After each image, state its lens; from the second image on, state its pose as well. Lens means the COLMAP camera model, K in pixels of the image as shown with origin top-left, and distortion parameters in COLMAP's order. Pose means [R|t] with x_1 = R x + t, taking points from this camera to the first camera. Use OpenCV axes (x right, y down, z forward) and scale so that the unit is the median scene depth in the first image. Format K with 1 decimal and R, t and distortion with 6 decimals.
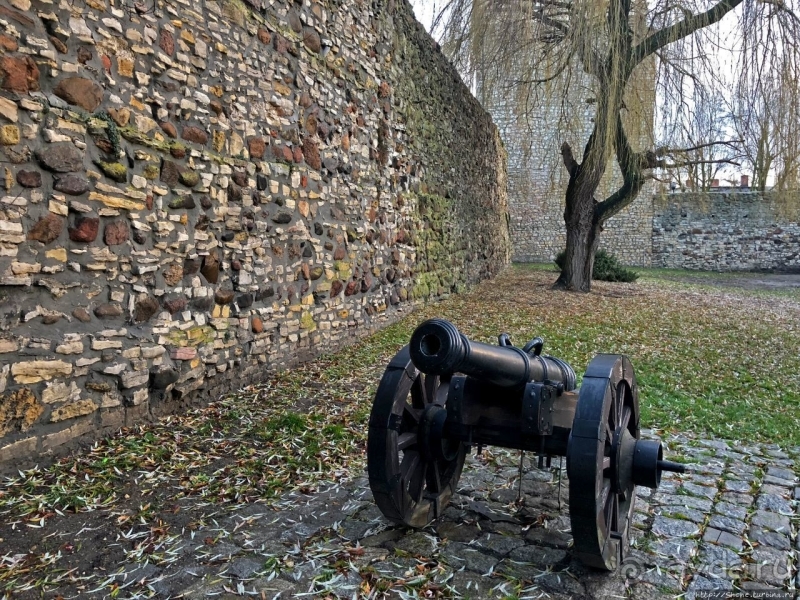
lens RADIAL K [[656.8, 0, 401.2], [0, 656.8, 300.6], [0, 0, 1]] dist [0.032564, -0.006887]
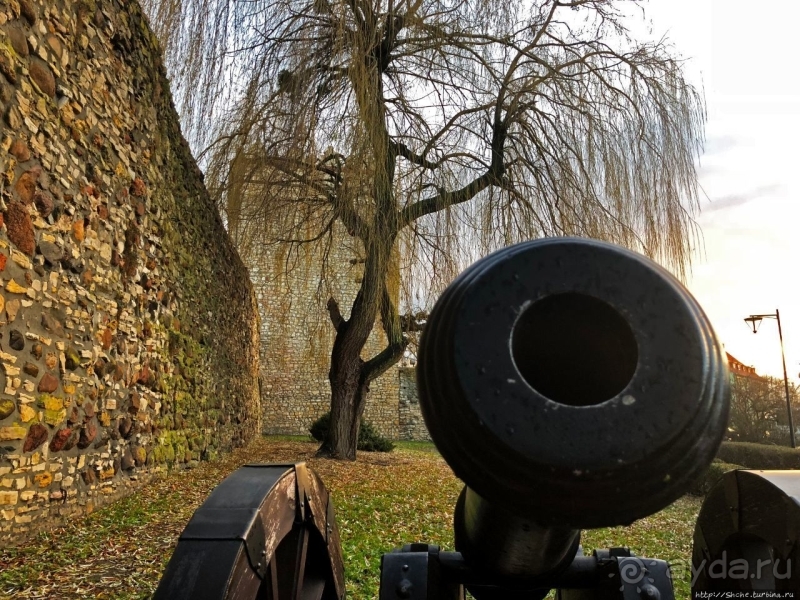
lens RADIAL K [[641.1, 0, 399.4], [0, 641.1, 295.4], [0, 0, 1]] dist [0.016030, -0.011229]
pose [[0.922282, 0.083390, 0.377414, -0.017414], [0.026838, 0.960276, -0.277758, 0.027047], [-0.385584, 0.266301, 0.883408, 0.228785]]
